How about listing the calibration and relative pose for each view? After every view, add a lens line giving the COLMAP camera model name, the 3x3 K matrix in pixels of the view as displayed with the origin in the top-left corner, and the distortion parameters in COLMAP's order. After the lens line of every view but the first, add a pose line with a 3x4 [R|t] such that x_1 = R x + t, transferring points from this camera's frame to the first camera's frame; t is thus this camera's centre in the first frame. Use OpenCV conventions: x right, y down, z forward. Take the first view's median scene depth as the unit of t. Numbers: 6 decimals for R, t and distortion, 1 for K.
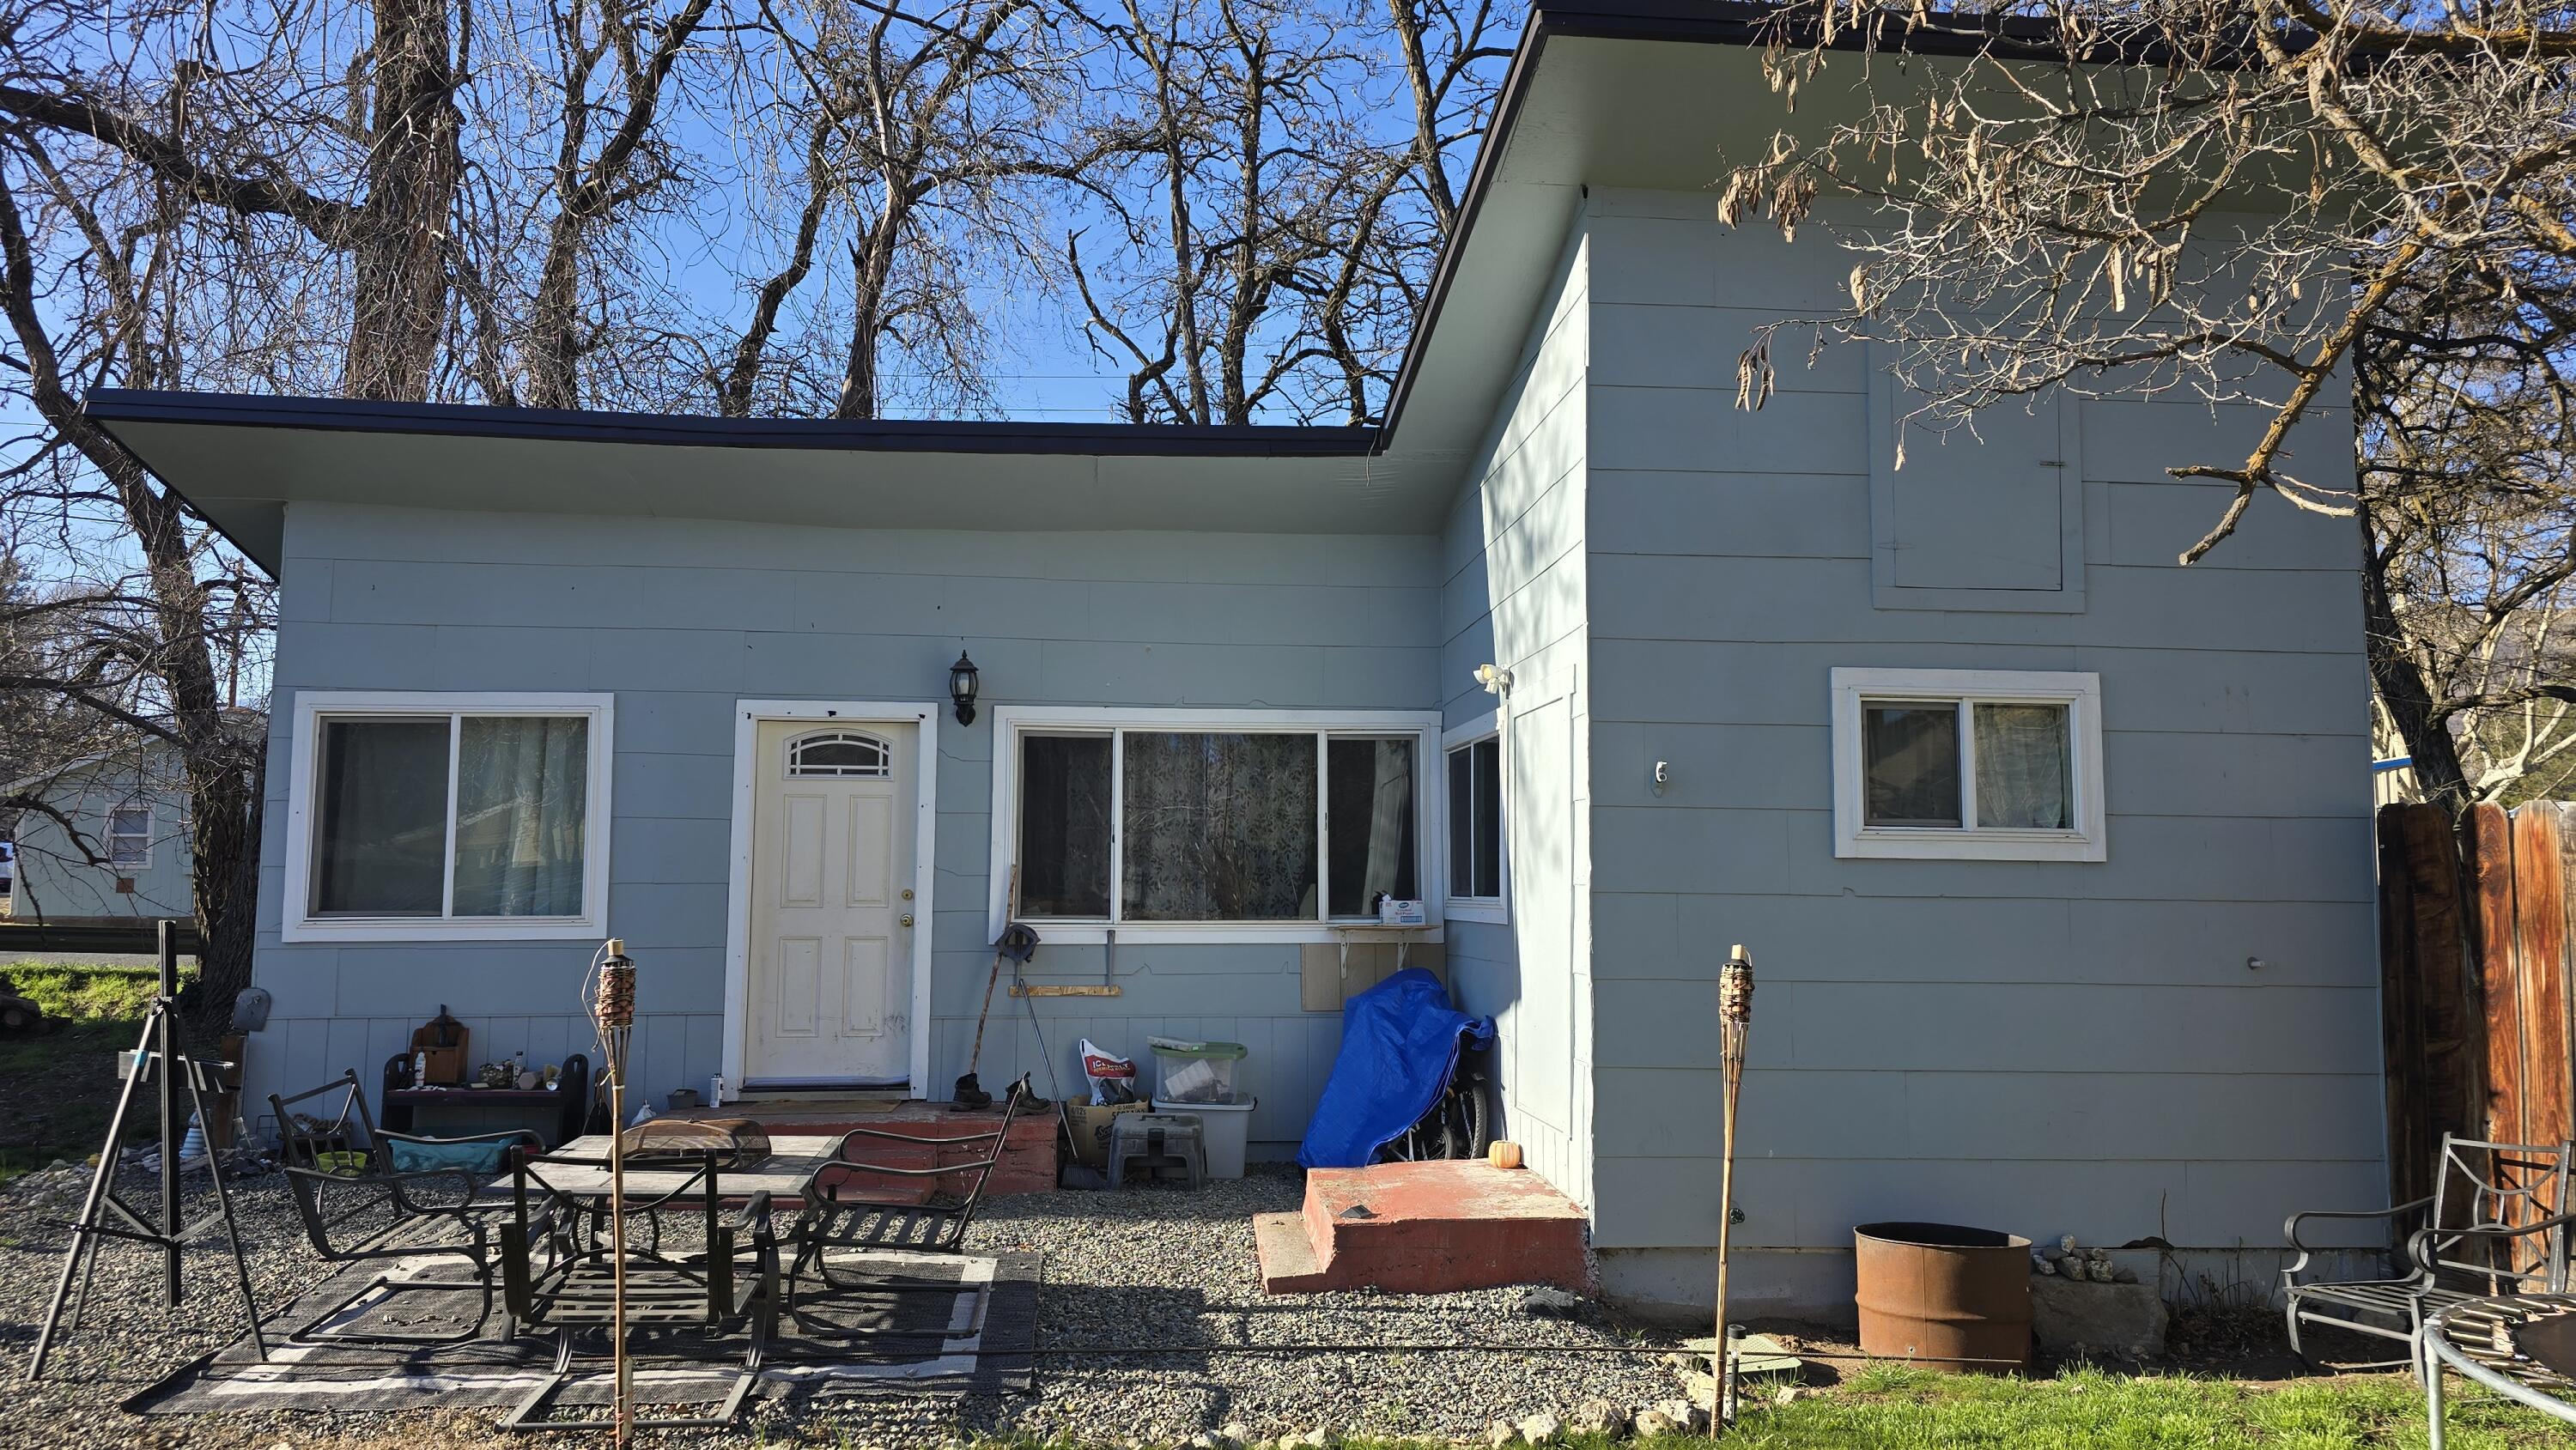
lens RADIAL K [[1742.1, 0, 1288.0], [0, 1742.1, 725.0], [0, 0, 1]] dist [0.058796, -0.000022]
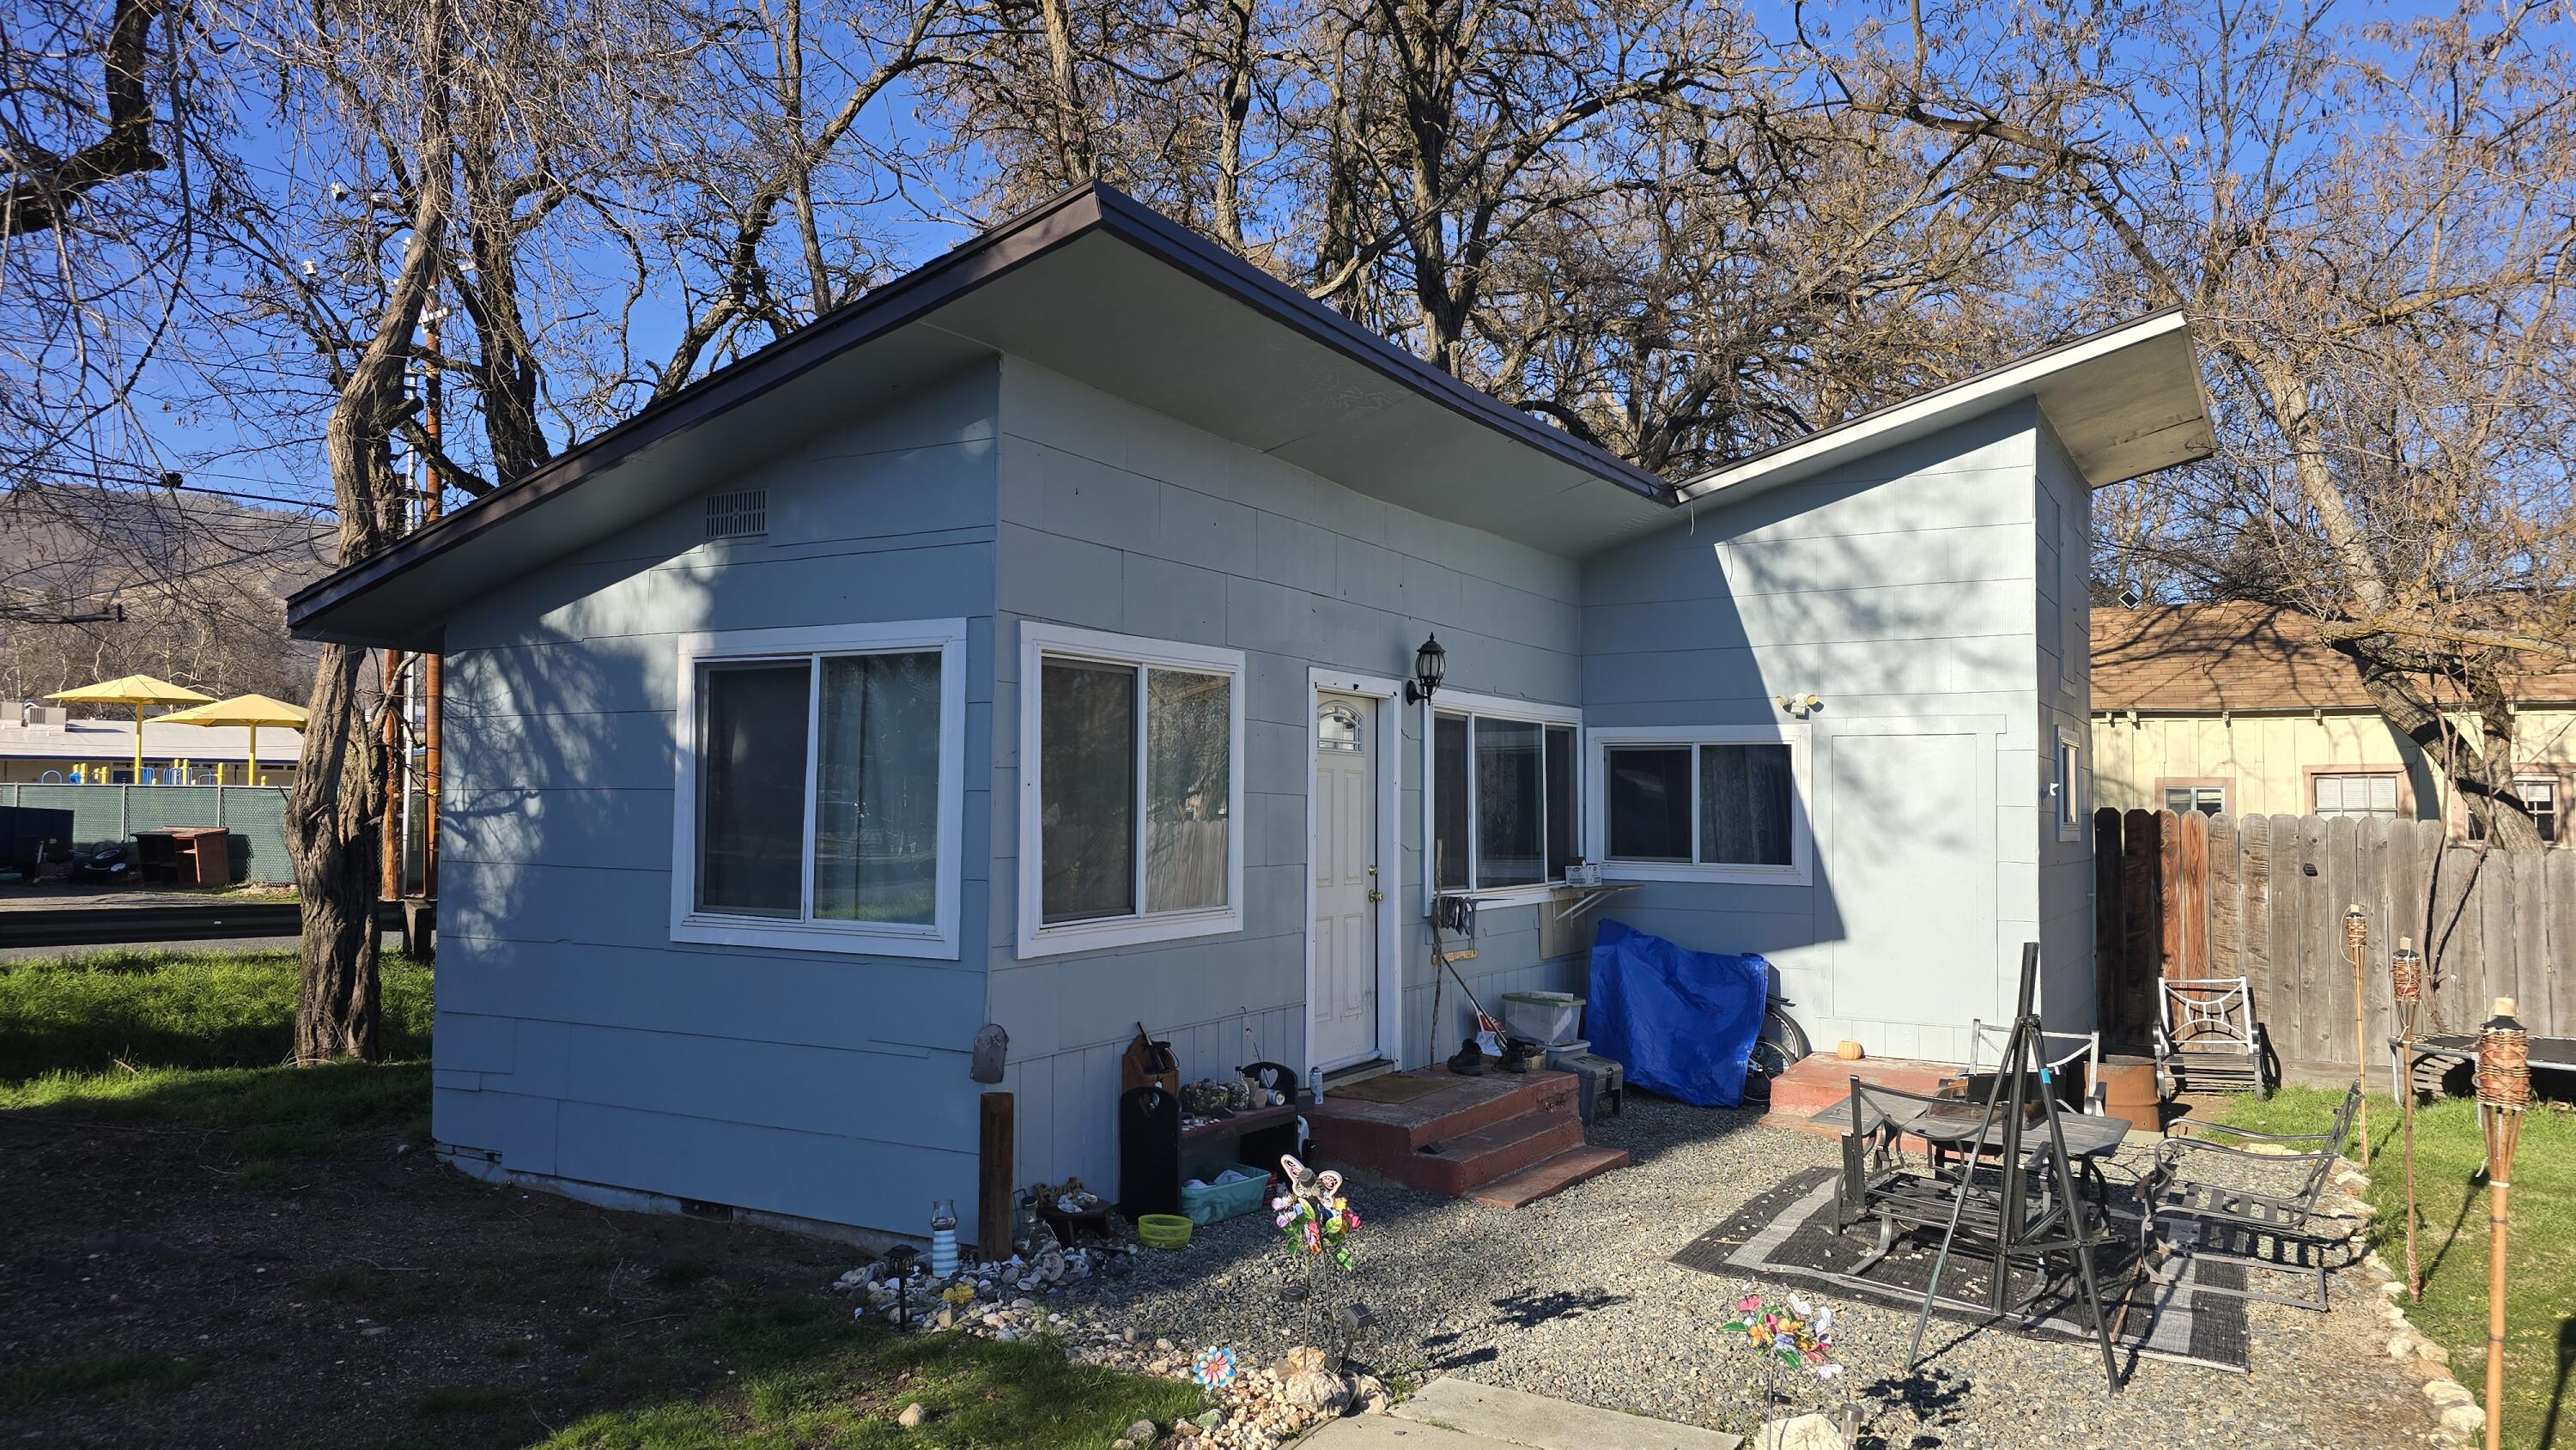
lens RADIAL K [[1742.1, 0, 1288.0], [0, 1742.1, 725.0], [0, 0, 1]] dist [0.058796, -0.000022]
pose [[0.573852, 0.038403, 0.818058, -1.078840], [-0.088468, 0.995961, 0.015304, 0.003235], [-0.814167, -0.081154, 0.574932, 0.483871]]
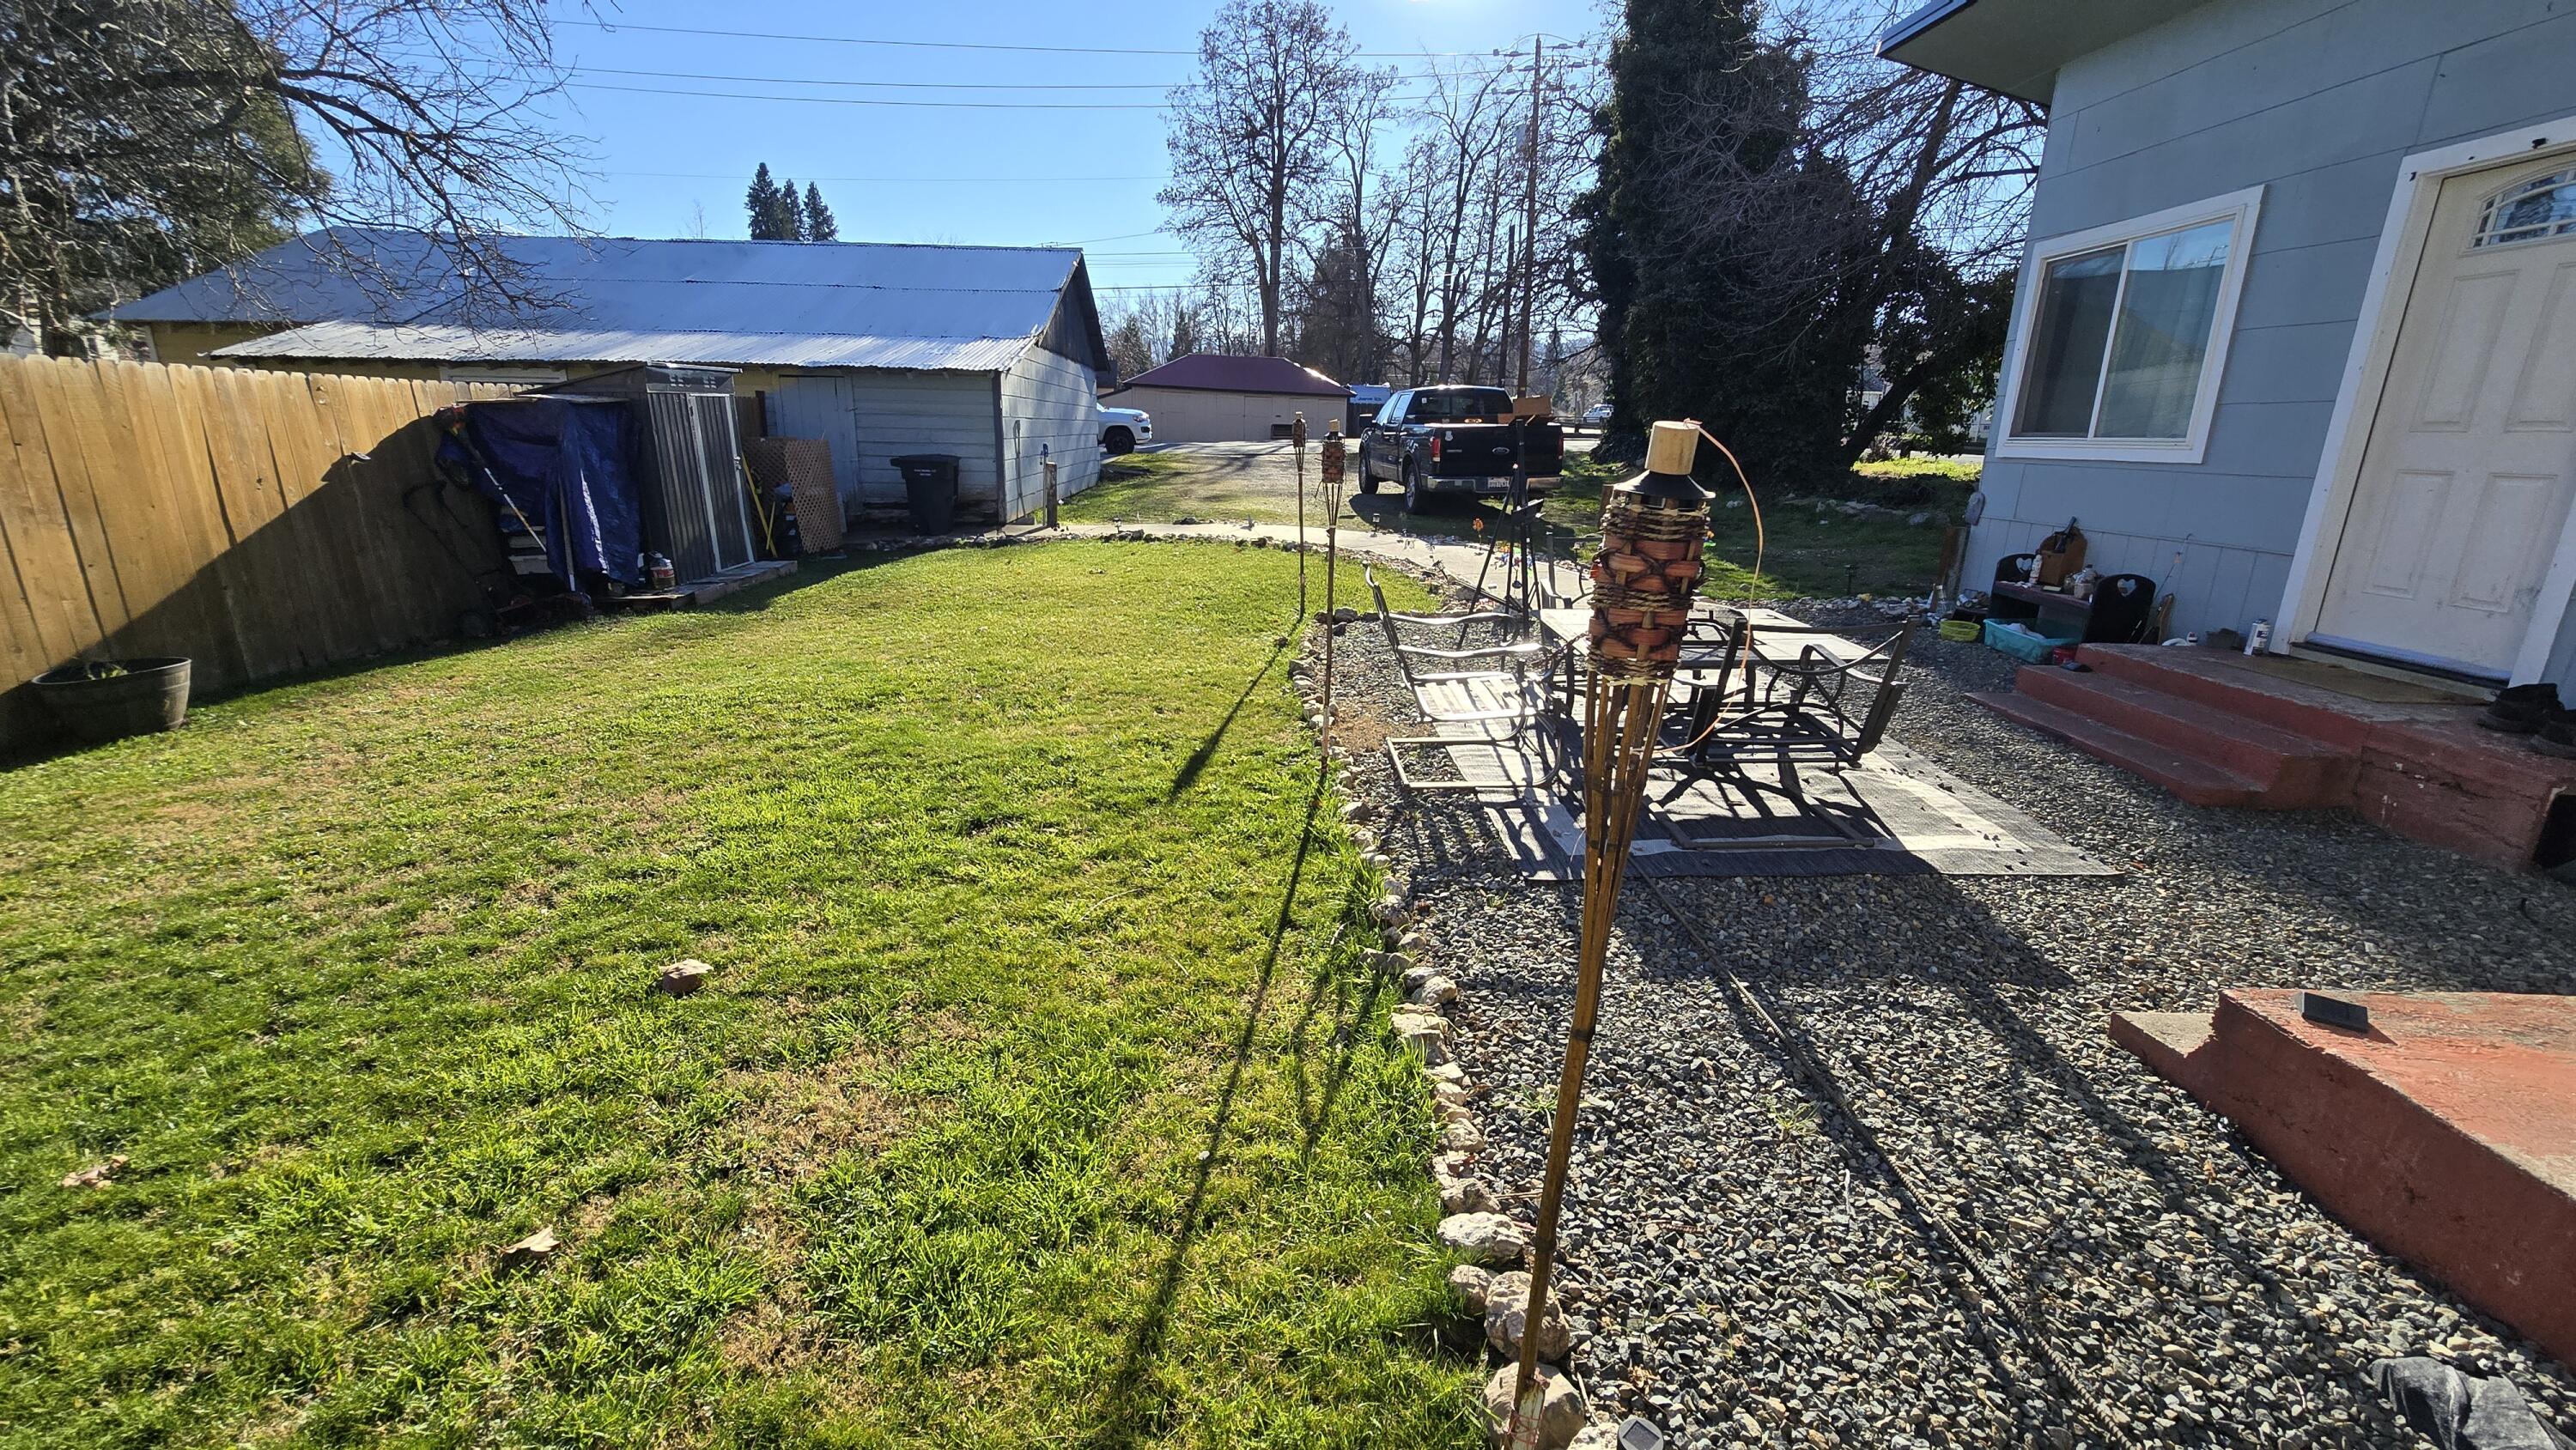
lens RADIAL K [[1040.4, 0, 1288.0], [0, 1040.4, 725.0], [0, 0, 1]] dist [-0.000344, -0.000103]
pose [[-0.058365, 0.270193, -0.961035, 0.230469], [0.085193, 0.960513, 0.264873, 0.064735], [0.994654, -0.066414, -0.079079, 0.531200]]
